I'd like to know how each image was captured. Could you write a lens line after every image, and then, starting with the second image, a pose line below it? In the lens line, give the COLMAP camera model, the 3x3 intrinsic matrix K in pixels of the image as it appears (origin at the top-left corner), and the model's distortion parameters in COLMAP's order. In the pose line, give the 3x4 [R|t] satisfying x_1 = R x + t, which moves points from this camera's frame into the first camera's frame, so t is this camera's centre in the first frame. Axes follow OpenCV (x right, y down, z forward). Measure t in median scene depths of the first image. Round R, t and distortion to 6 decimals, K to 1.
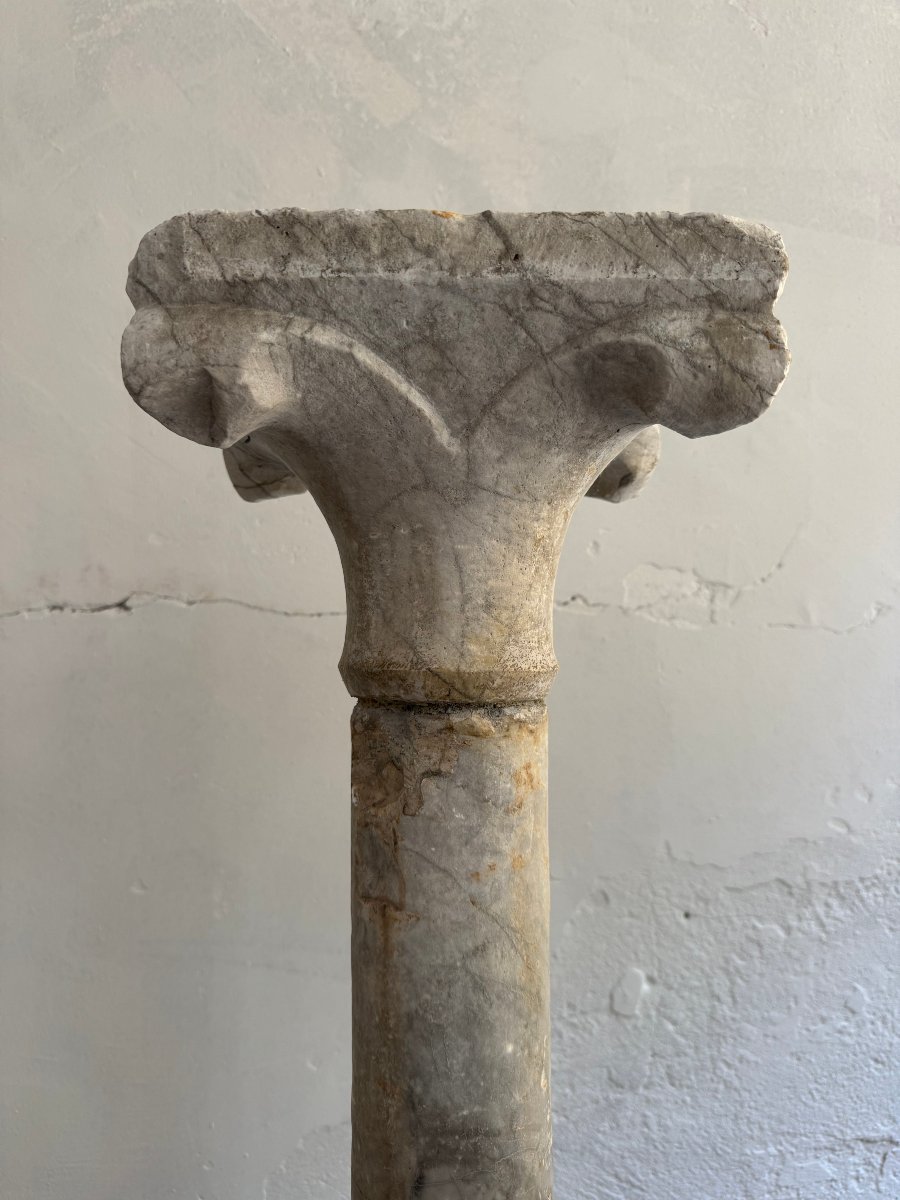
lens RADIAL K [[844.8, 0, 439.5], [0, 844.8, 599.8], [0, 0, 1]] dist [0.006564, -0.017685]
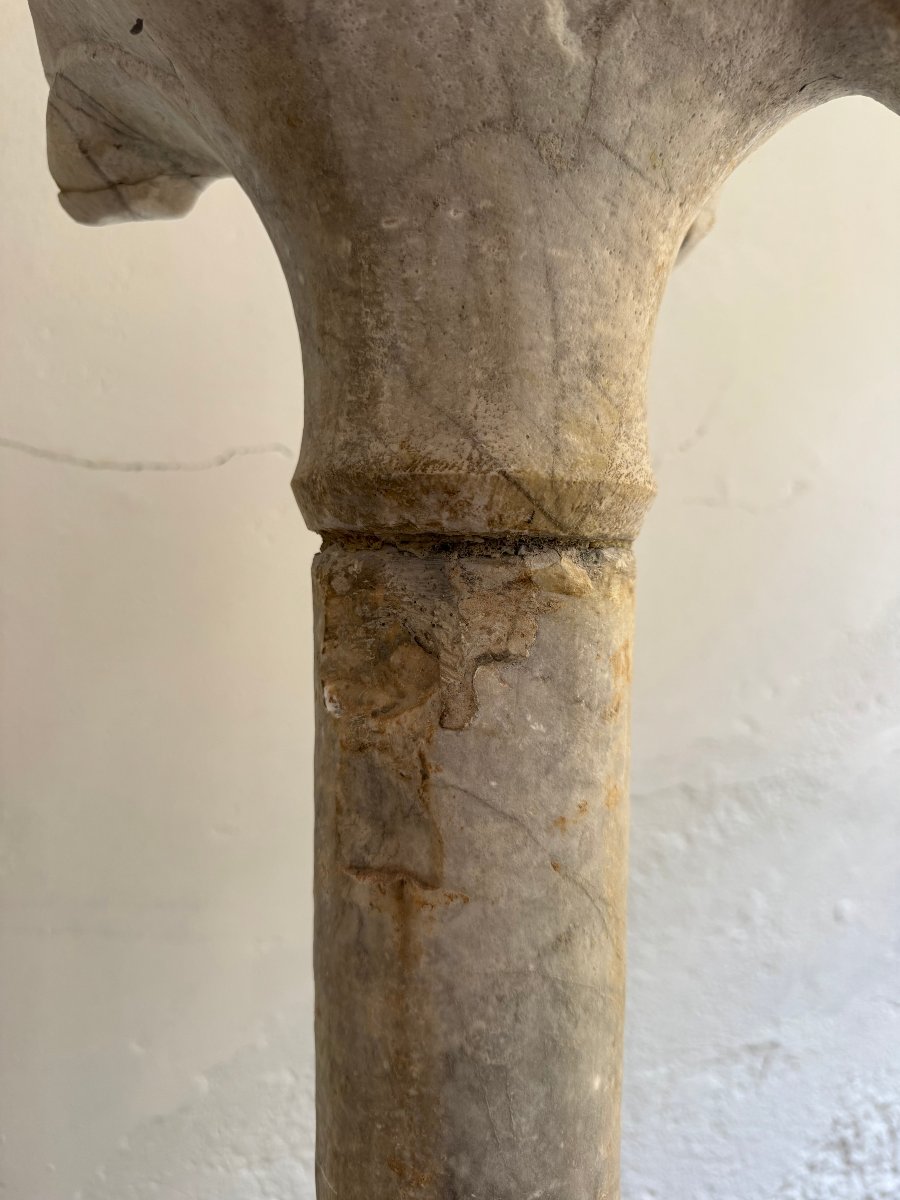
lens RADIAL K [[877.0, 0, 445.8], [0, 877.0, 604.0], [0, 0, 1]] dist [-0.004717, -0.010855]
pose [[0.965323, 0.000223, 0.261060, -0.197742], [-0.028960, 0.993919, 0.106236, 0.107962], [-0.259448, -0.110112, 0.959459, 0.440725]]
